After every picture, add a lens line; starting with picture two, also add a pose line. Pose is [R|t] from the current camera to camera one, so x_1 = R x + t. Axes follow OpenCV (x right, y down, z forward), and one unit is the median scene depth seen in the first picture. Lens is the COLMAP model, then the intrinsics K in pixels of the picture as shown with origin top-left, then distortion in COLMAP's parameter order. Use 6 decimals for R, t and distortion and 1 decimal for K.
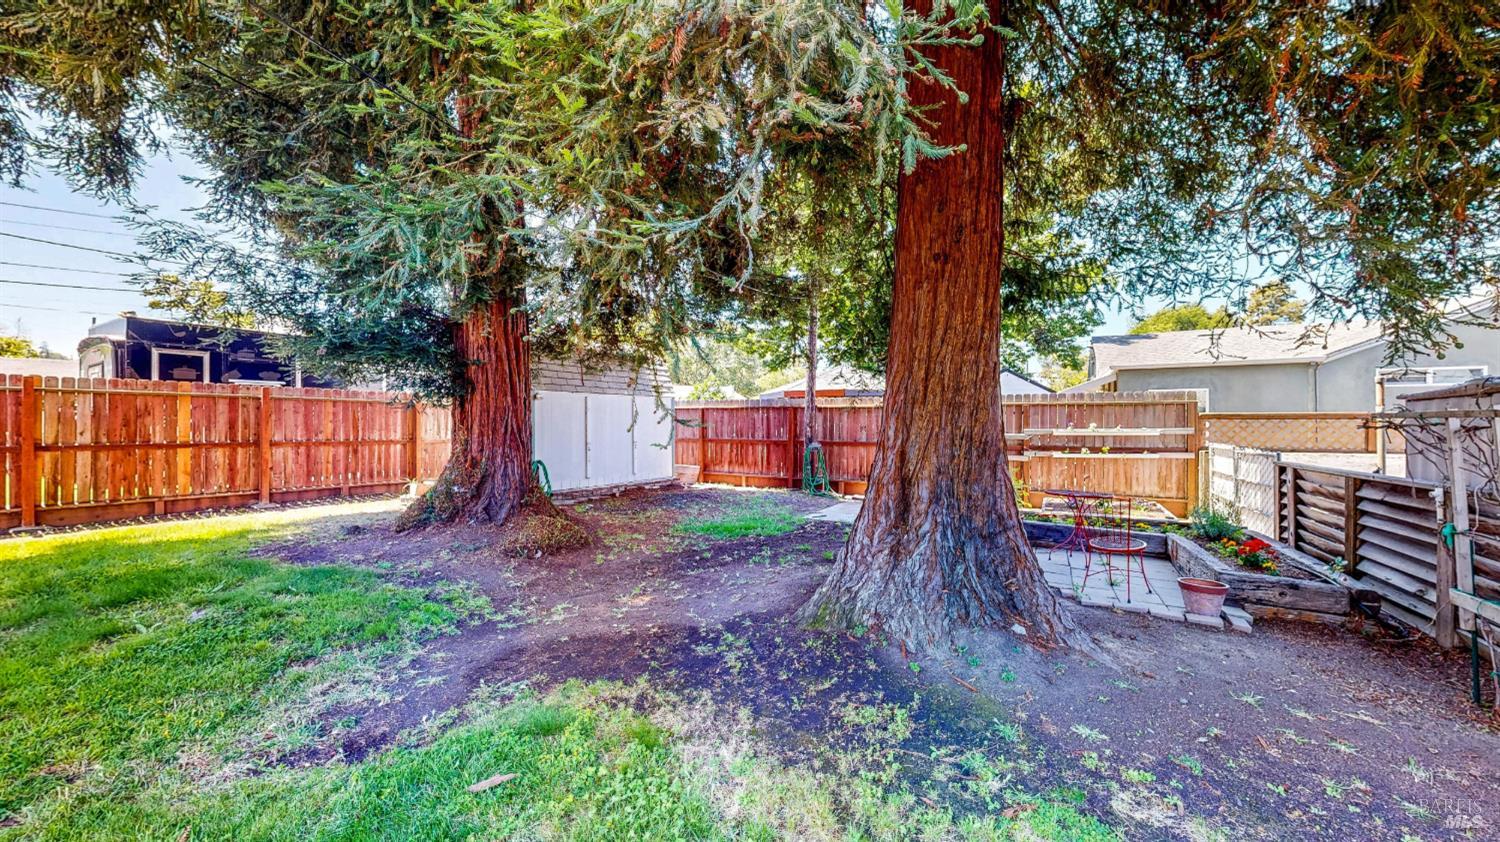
lens RADIAL K [[548.5, 0, 749.3], [0, 548.5, 423.1], [0, 0, 1]] dist [-0.001170, -0.000110]
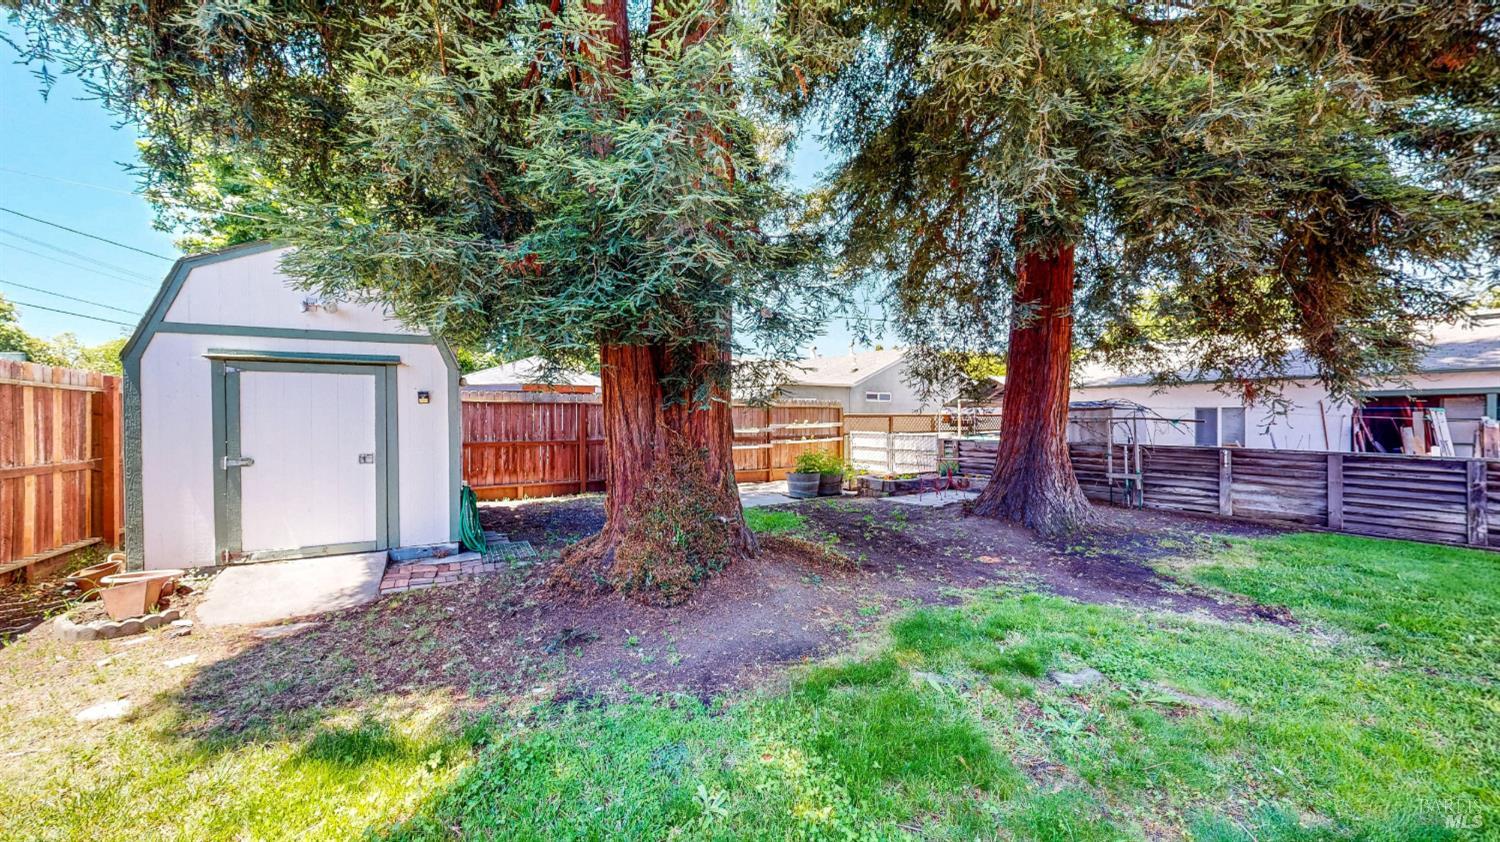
lens RADIAL K [[550.6, 0, 749.4], [0, 550.6, 424.1], [0, 0, 1]] dist [-0.000788, 0.000165]
pose [[0.454751, -0.013541, 0.890516, -0.840440], [0.002328, 0.999899, 0.014015, -0.010544], [-0.890615, -0.004300, 0.454737, 0.455853]]
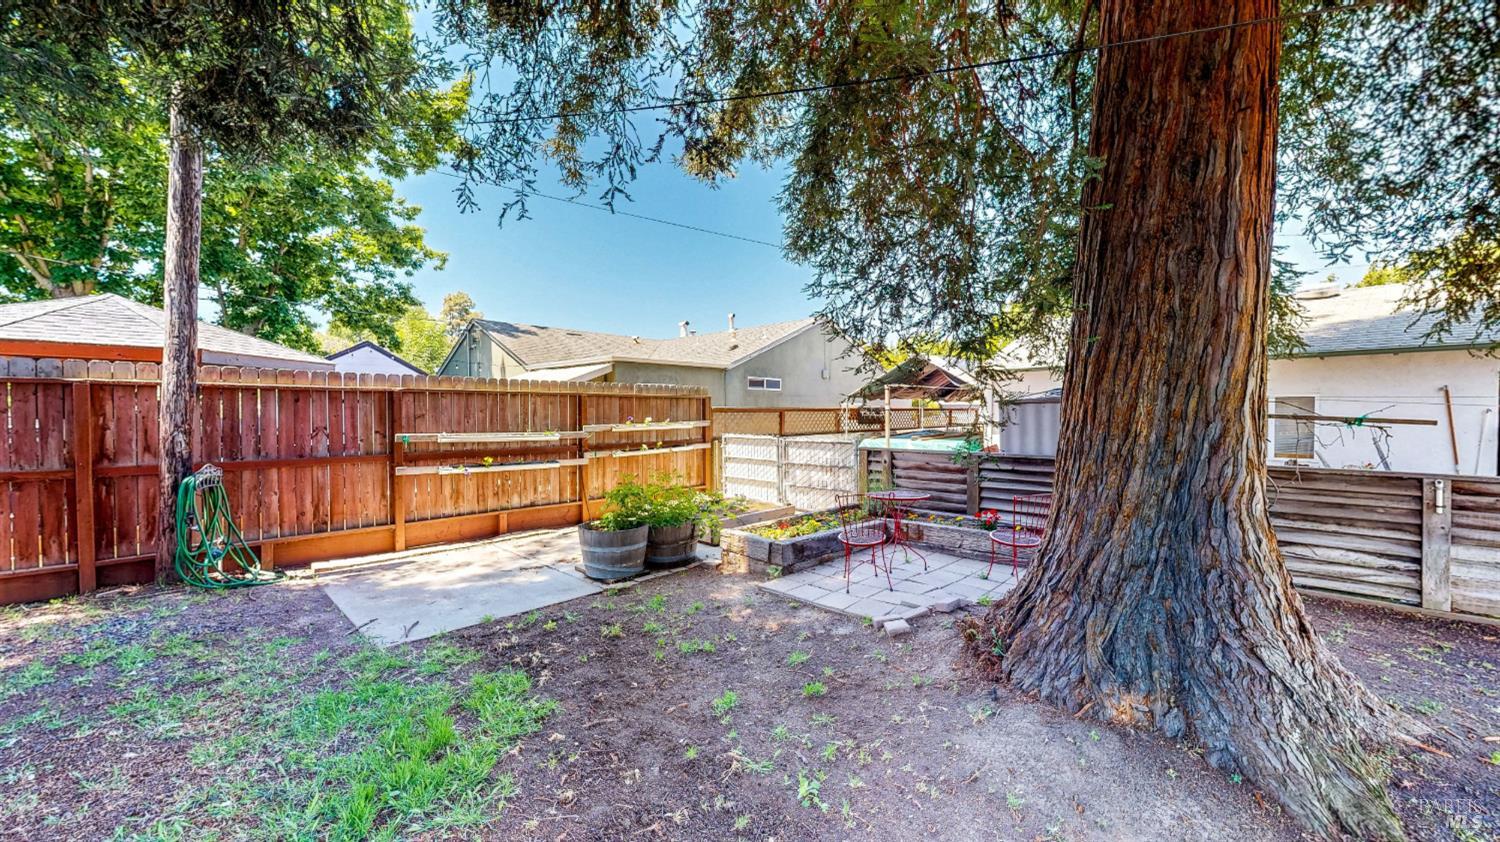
lens RADIAL K [[548.5, 0, 749.3], [0, 548.5, 423.1], [0, 0, 1]] dist [-0.001170, -0.000110]
pose [[0.272383, -0.023929, 0.961891, -0.232901], [0.003179, 0.999708, 0.023969, -0.012163], [-0.962184, -0.003471, 0.272379, 0.598351]]
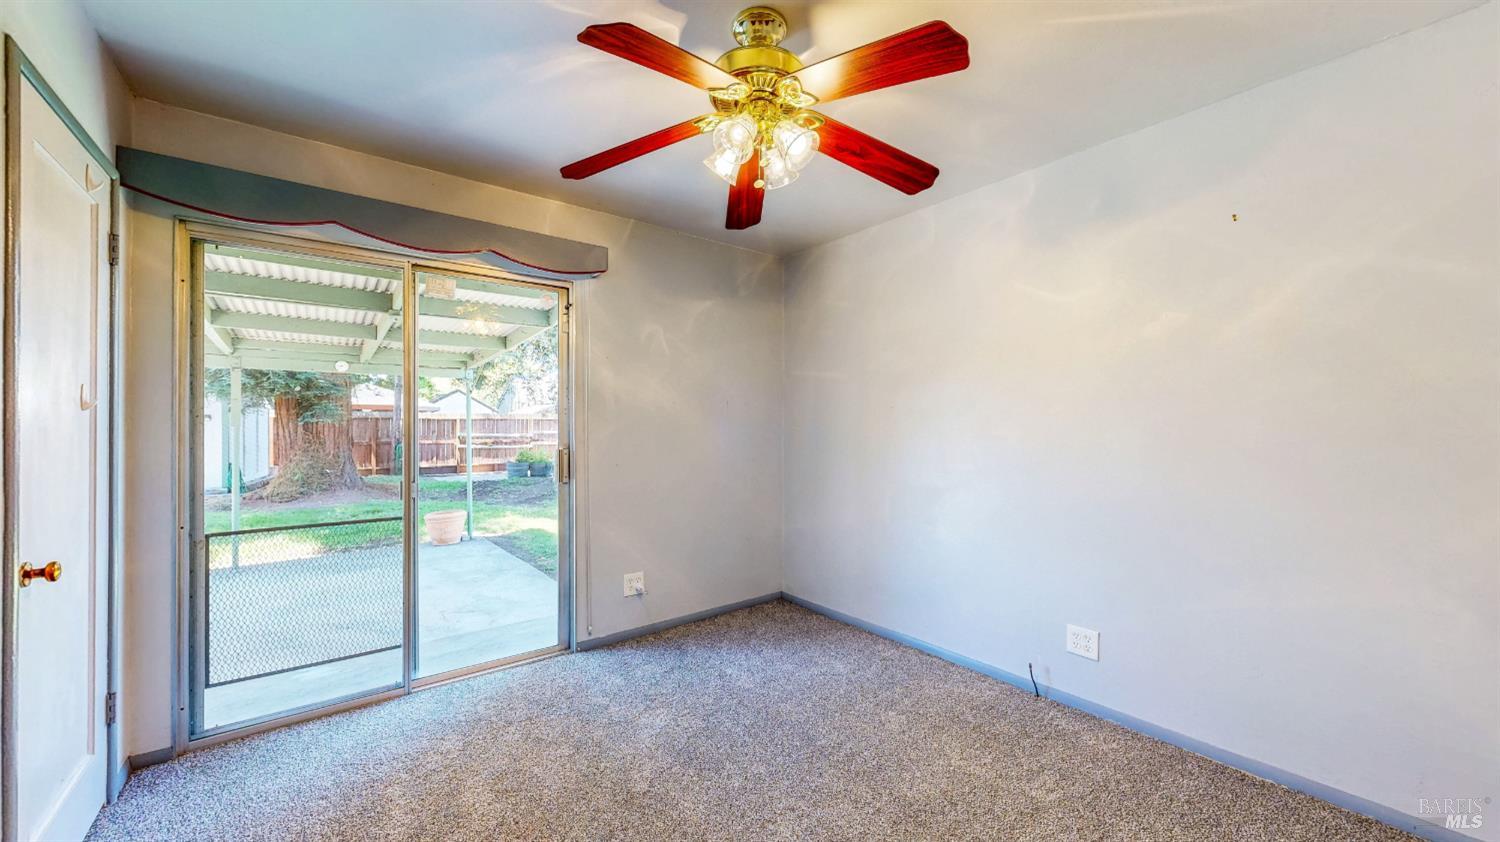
lens RADIAL K [[550.6, 0, 749.4], [0, 550.6, 424.1], [0, 0, 1]] dist [-0.000788, 0.000165]
pose [[0.407317, 0.001399, 0.913286, -1.113102], [0.002484, 0.999993, -0.002640, -0.009568], [-0.913284, 0.003344, 0.407311, -0.605924]]
